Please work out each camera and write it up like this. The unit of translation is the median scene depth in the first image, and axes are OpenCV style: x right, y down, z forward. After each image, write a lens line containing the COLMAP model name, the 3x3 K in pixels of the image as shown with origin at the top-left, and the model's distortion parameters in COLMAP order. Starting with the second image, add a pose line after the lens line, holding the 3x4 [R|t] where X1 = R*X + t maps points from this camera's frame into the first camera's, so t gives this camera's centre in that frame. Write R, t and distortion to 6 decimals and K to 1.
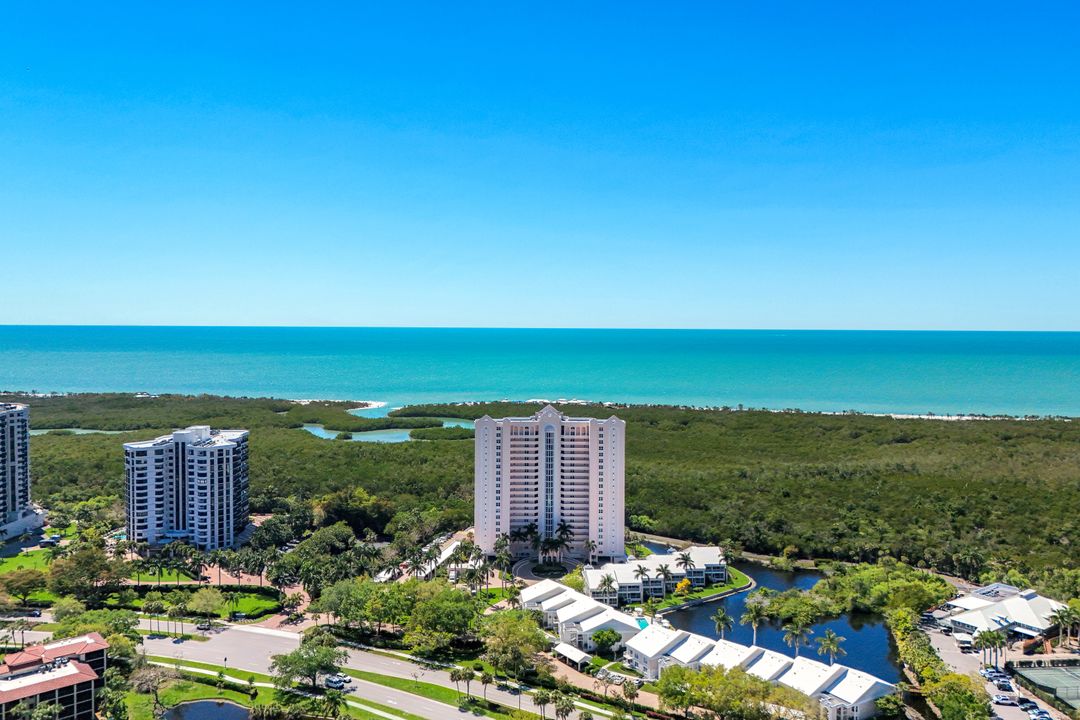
lens RADIAL K [[842.8, 0, 543.4], [0, 842.8, 353.4], [0, 0, 1]] dist [0.073511, -0.037406]
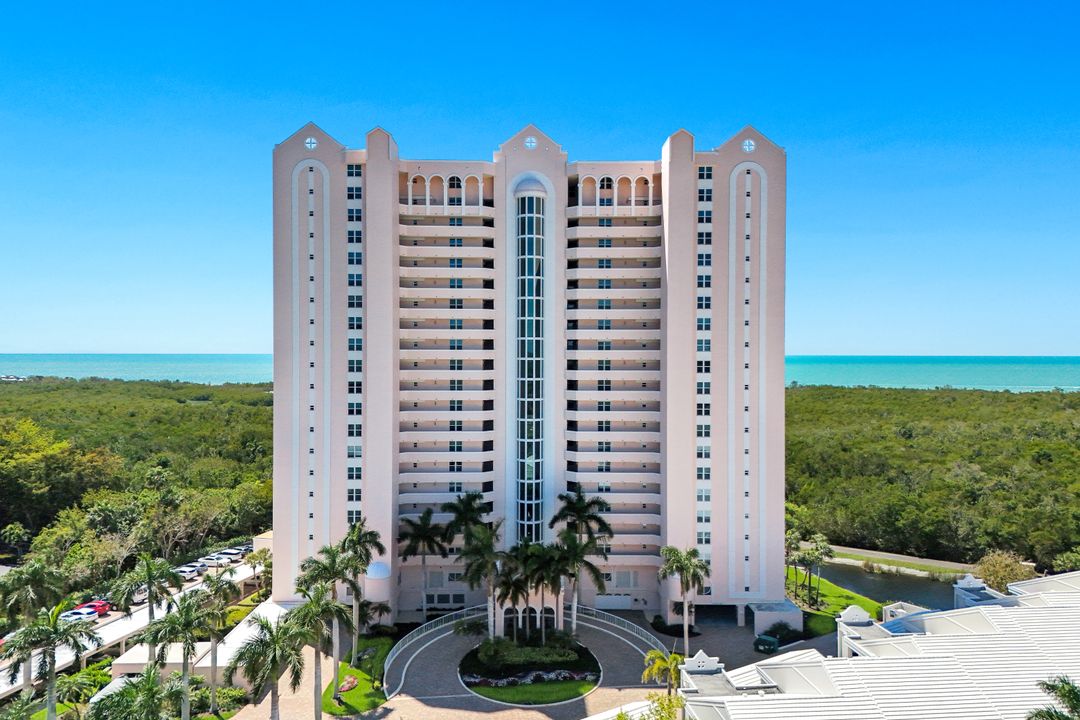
lens RADIAL K [[842.8, 0, 540.8], [0, 842.8, 365.1], [0, 0, 1]] dist [0.073511, -0.037406]
pose [[0.999896, -0.001349, 0.014386, 0.006705], [0.001581, 0.999869, -0.016082, 0.159314], [-0.014362, 0.016103, 0.999767, 0.697860]]
